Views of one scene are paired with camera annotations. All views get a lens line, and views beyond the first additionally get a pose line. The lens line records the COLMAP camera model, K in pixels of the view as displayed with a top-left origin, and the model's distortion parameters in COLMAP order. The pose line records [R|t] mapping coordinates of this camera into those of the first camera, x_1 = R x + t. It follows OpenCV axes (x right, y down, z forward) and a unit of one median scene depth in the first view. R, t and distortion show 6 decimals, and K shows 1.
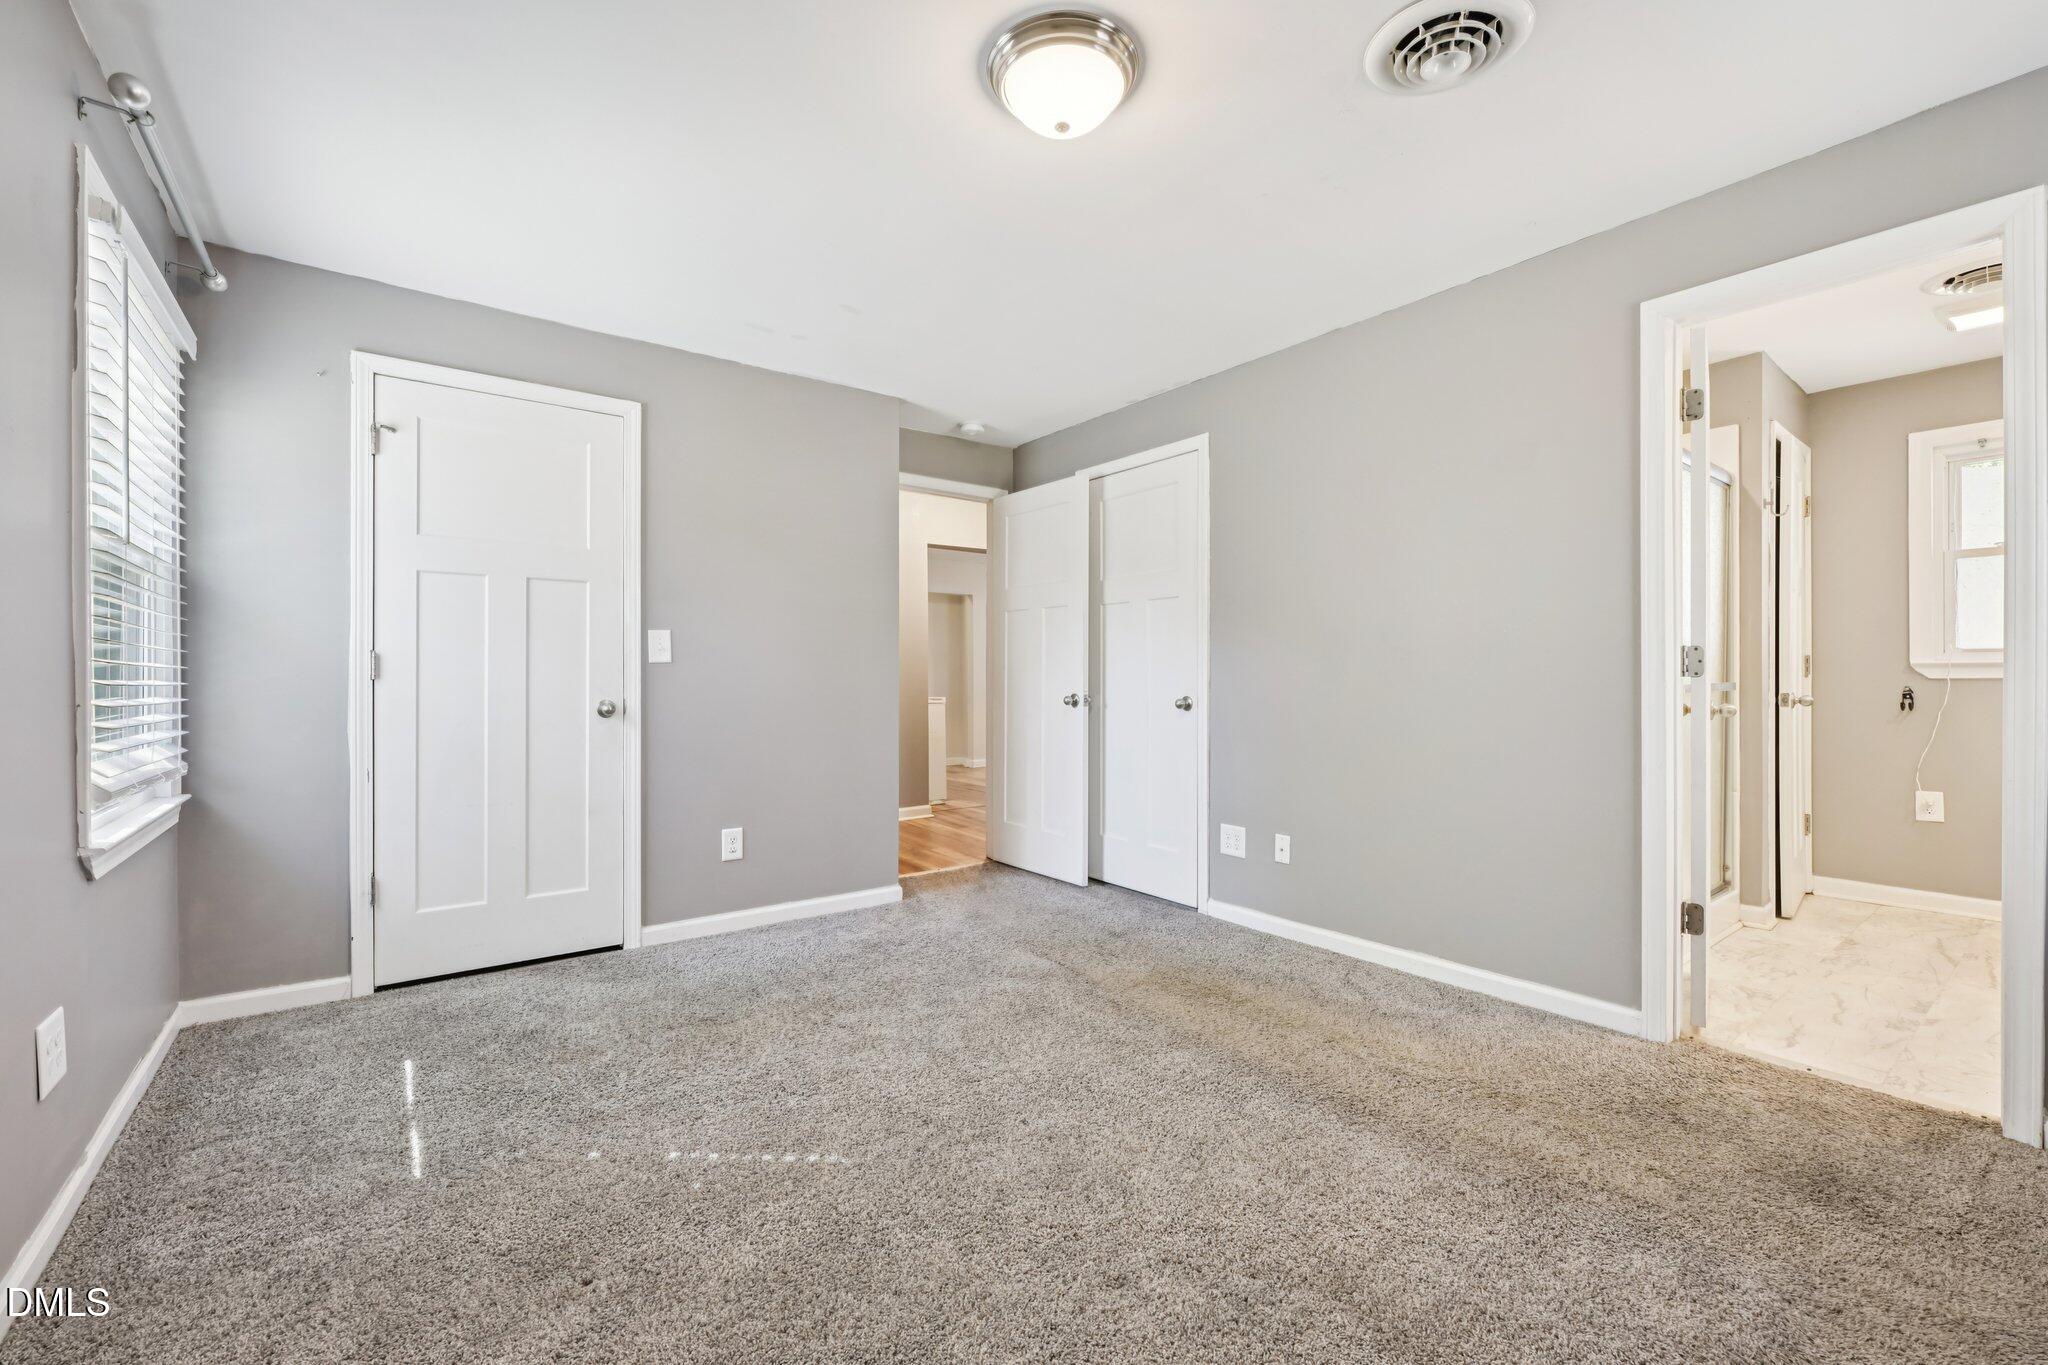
lens RADIAL K [[842.1, 0, 1018.1], [0, 842.1, 680.3], [0, 0, 1]] dist [-0.000627, -0.000191]
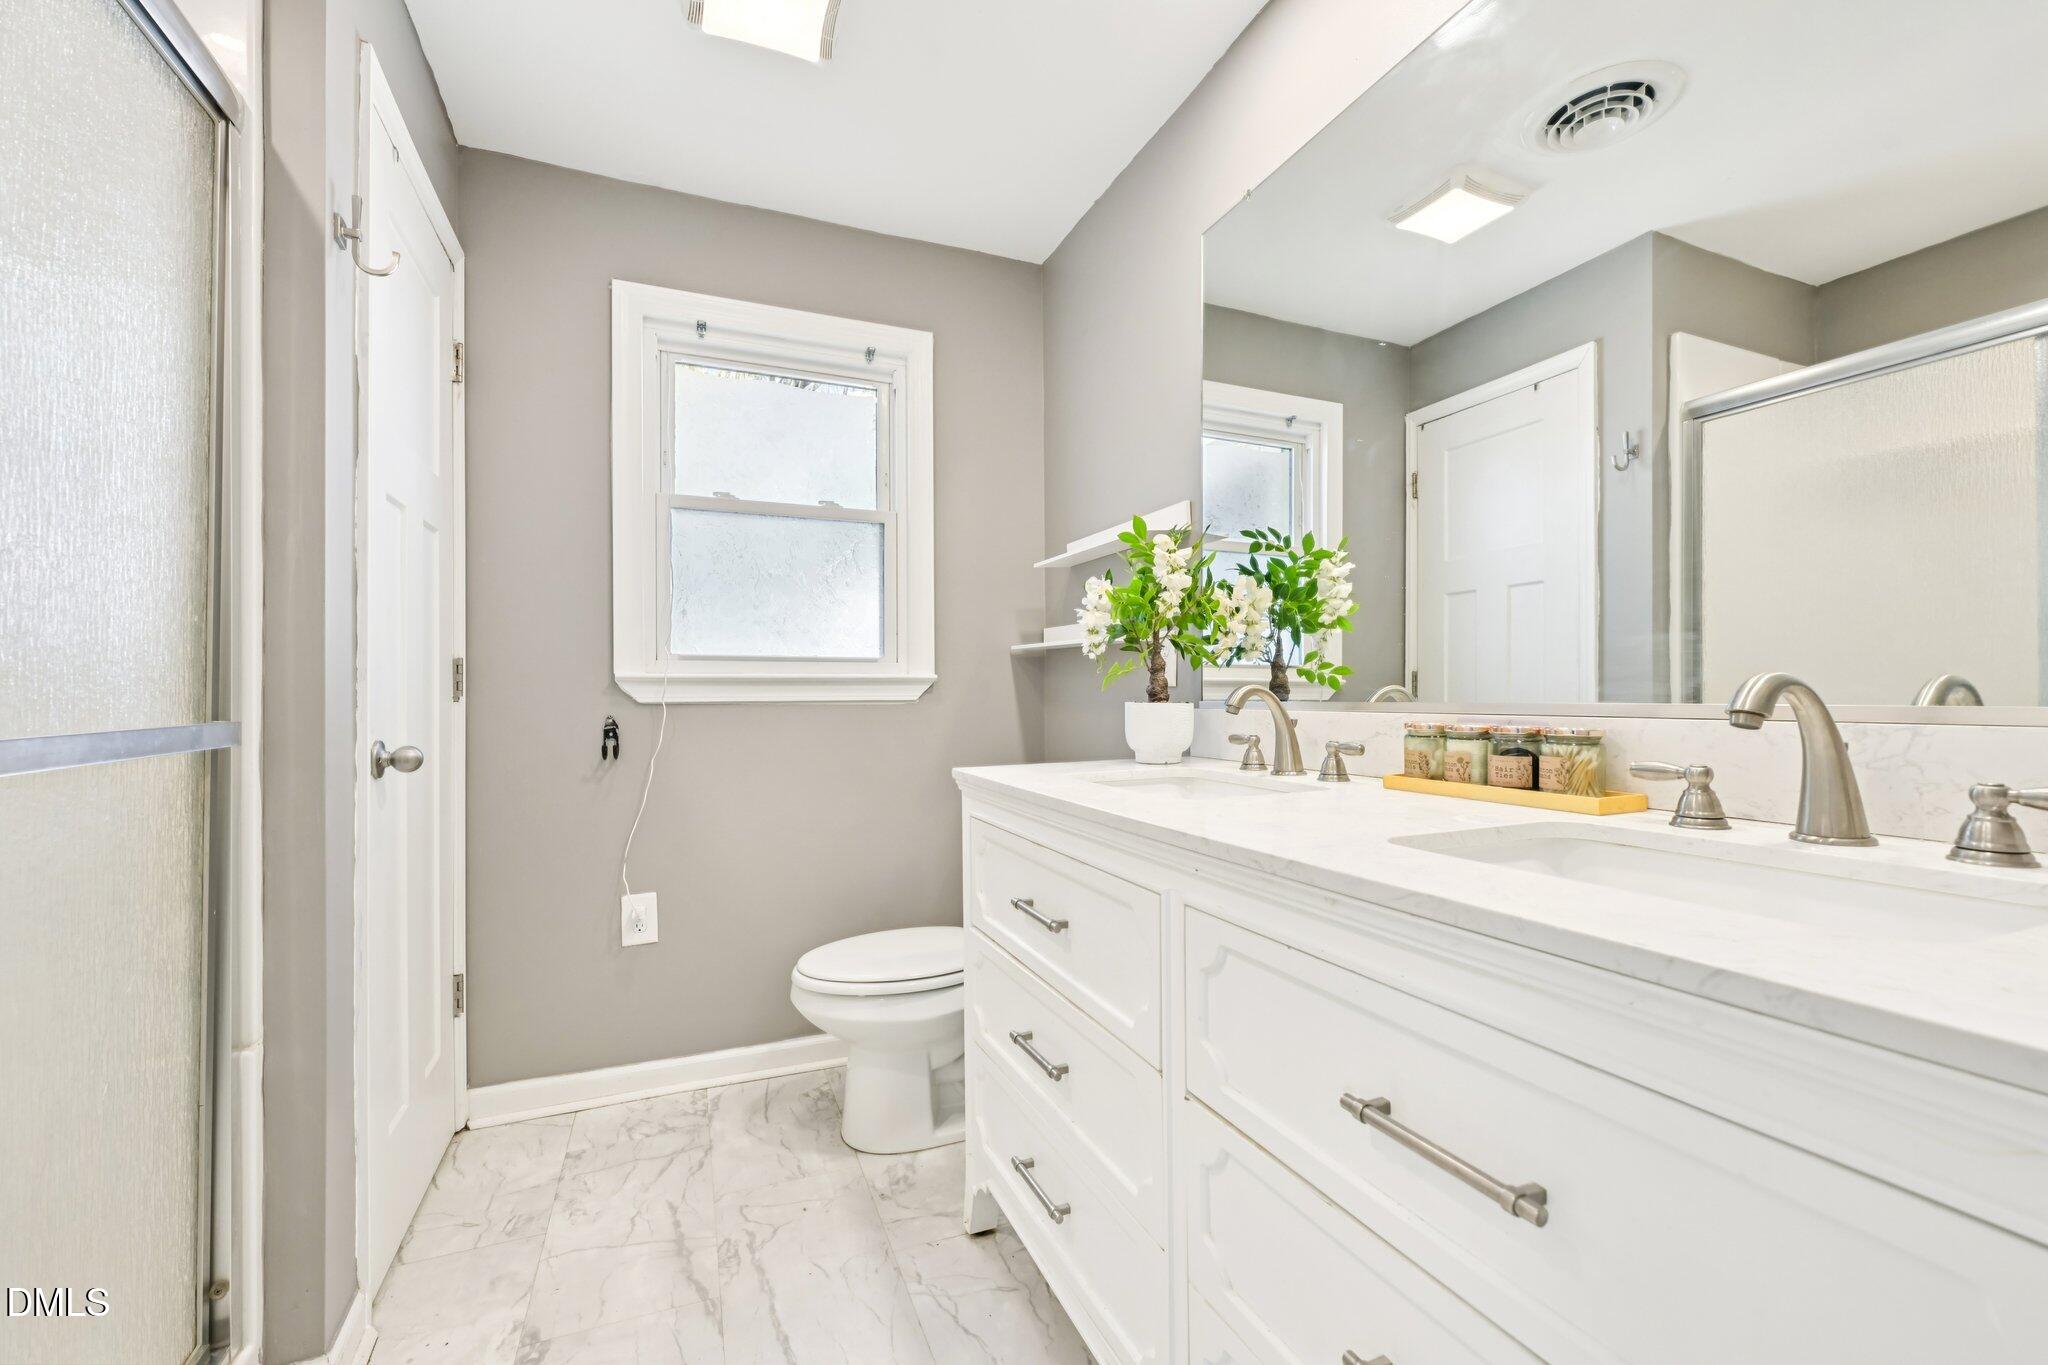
lens RADIAL K [[842.1, 0, 1018.1], [0, 842.1, 680.3], [0, 0, 1]] dist [-0.000627, -0.000191]
pose [[0.260430, 0.014741, 0.965380, 0.578116], [0.008776, 0.999806, -0.017634, -0.005079], [-0.965453, 0.013064, 0.260251, 0.585290]]
